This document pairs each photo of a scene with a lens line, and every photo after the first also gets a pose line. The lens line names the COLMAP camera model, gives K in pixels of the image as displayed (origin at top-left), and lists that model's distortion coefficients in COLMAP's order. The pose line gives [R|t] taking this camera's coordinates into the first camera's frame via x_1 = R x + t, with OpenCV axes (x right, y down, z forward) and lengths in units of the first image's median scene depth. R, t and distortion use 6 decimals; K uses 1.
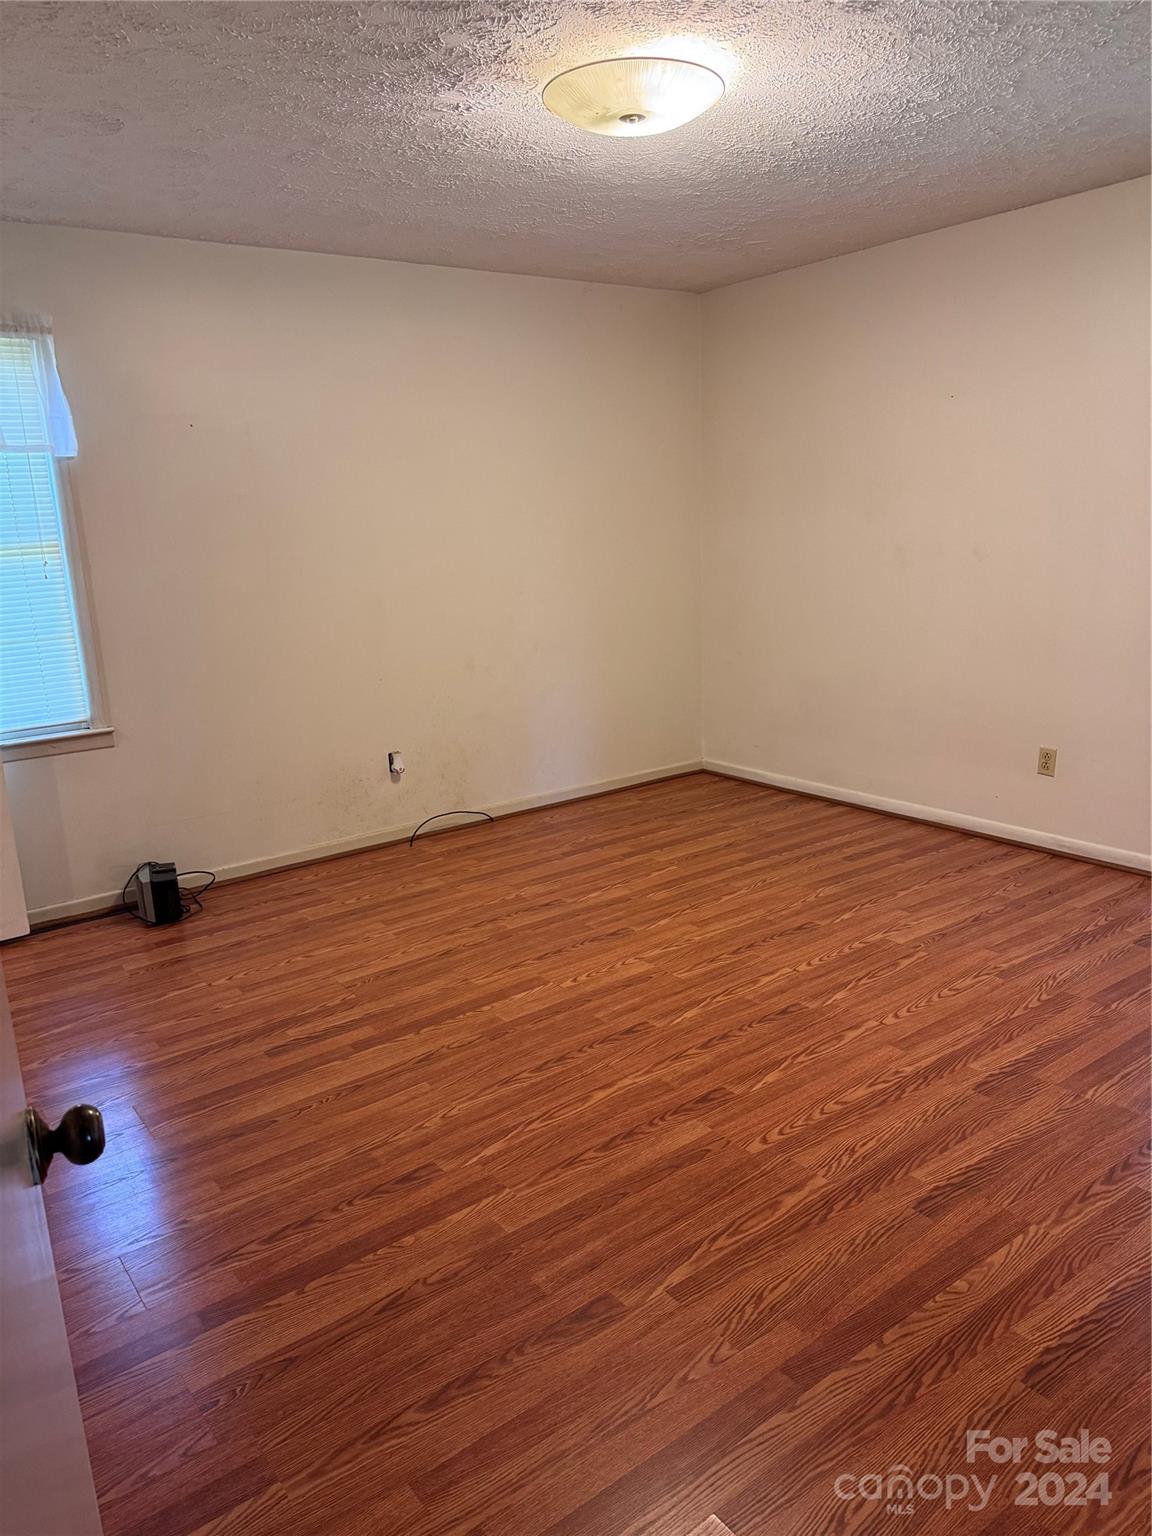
lens RADIAL K [[1076.6, 0, 574.7], [0, 1076.6, 766.4], [0, 0, 1]] dist [0.082660, -0.079517]
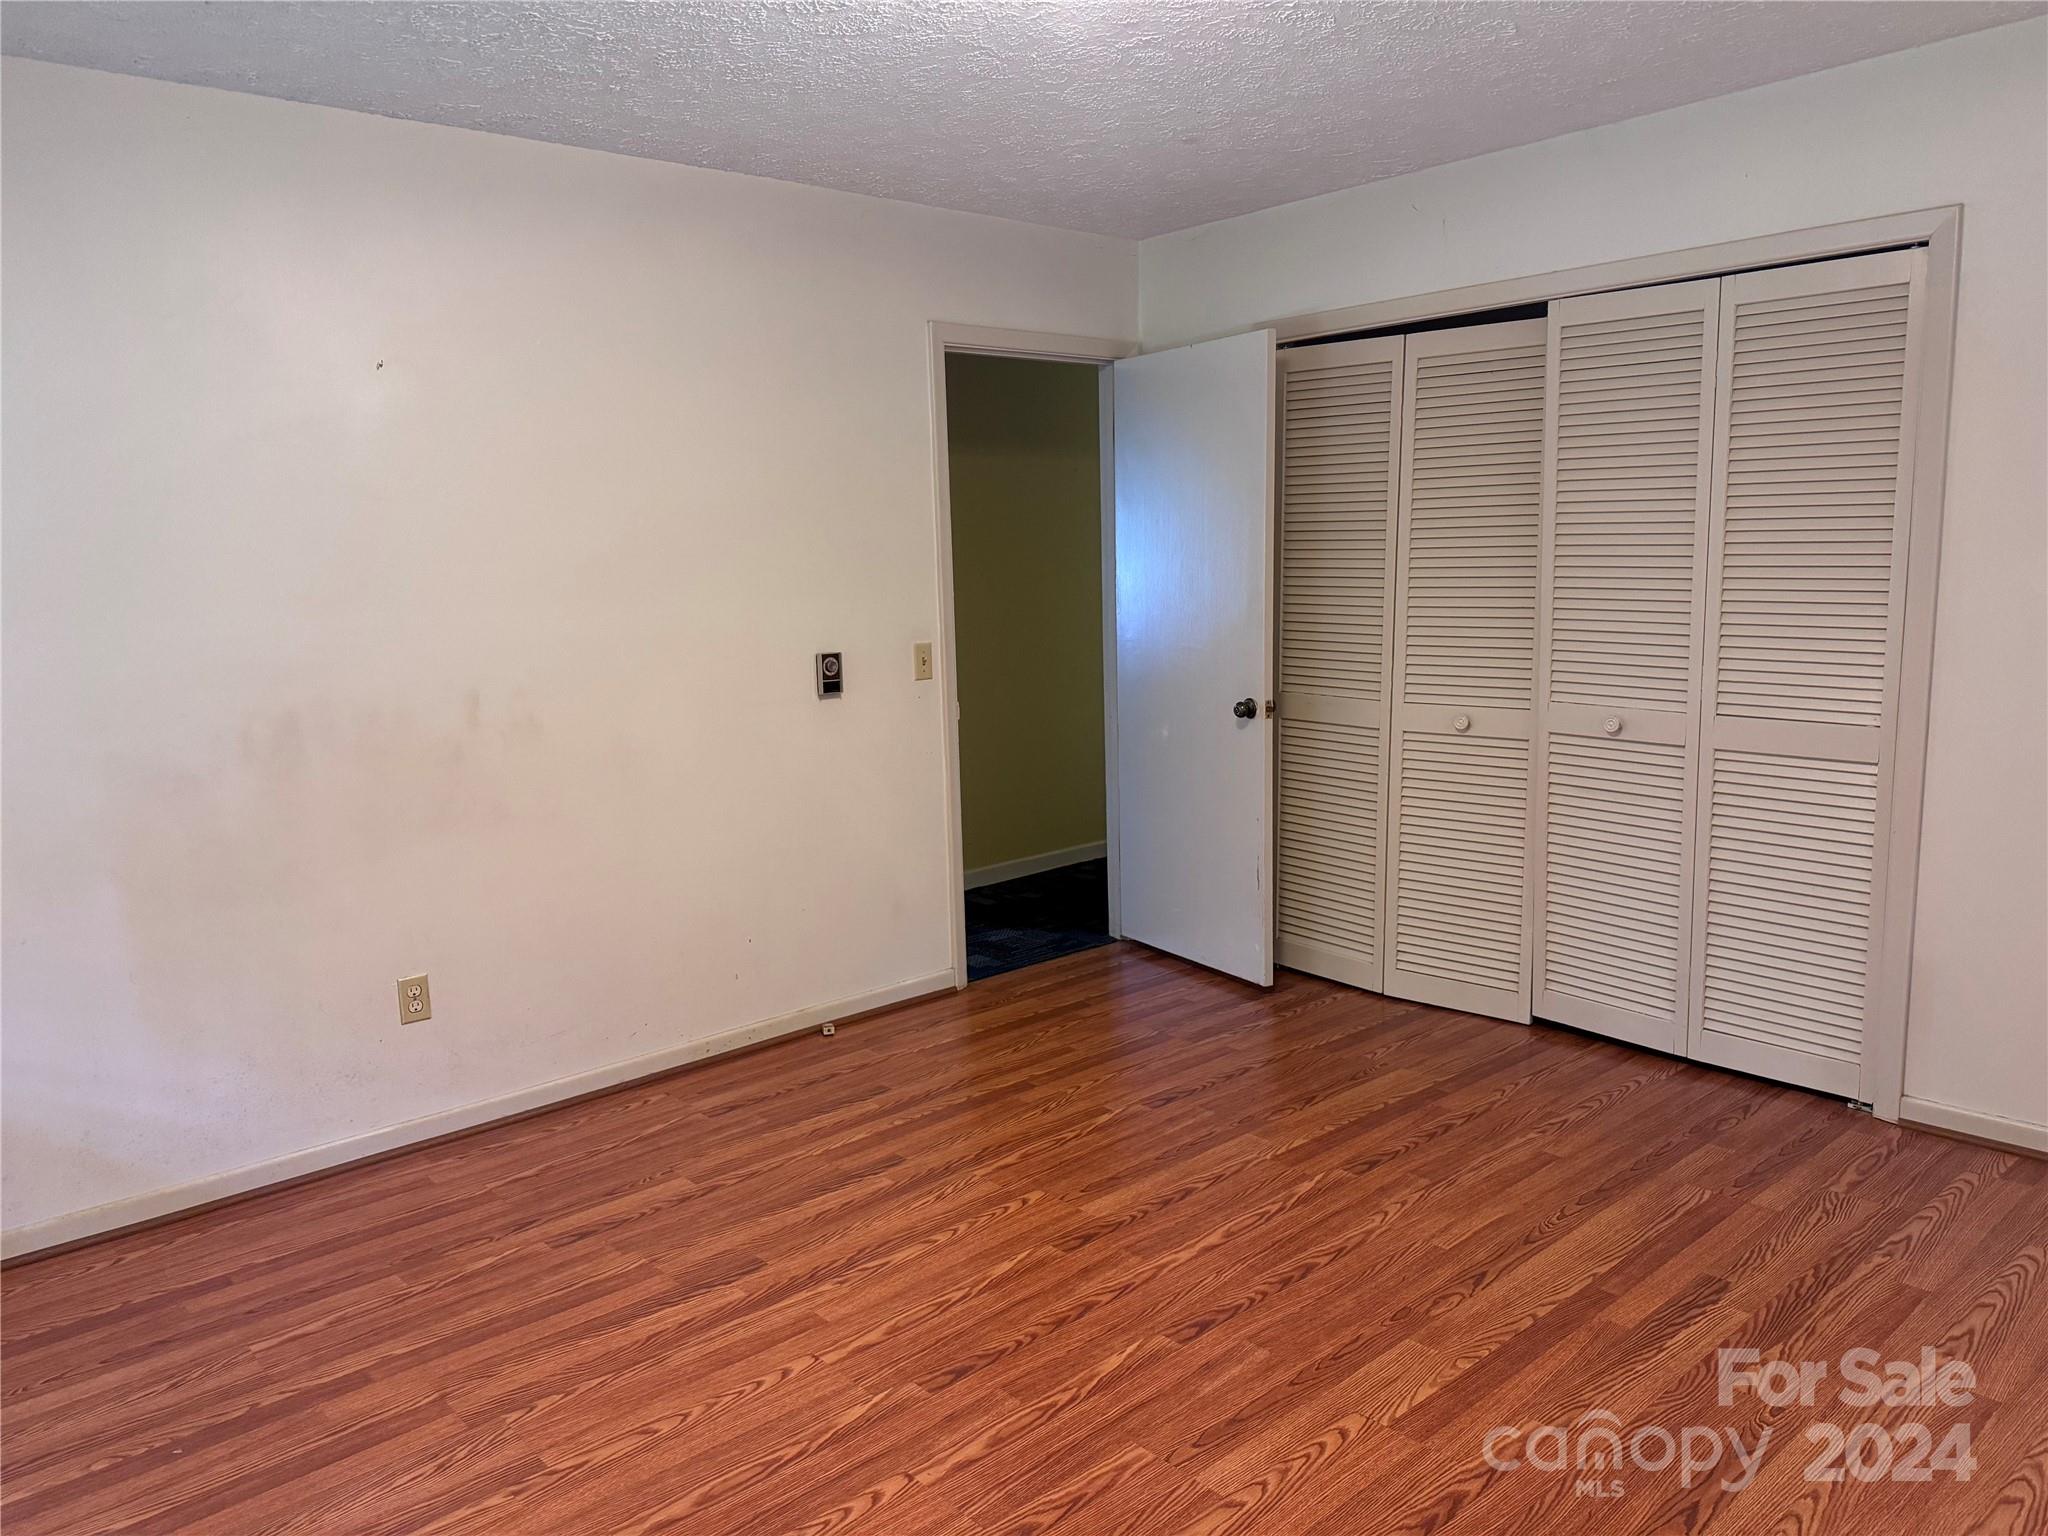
lens RADIAL K [[1435.5, 0, 1024.2], [0, 1435.5, 767.0], [0, 0, 1]] dist [0.082660, -0.079517]
pose [[-0.993690, 0.086507, -0.071398, 0.213191], [0.053854, 0.926331, 0.372842, -0.446002], [0.098392, 0.366644, -0.925144, 1.868582]]
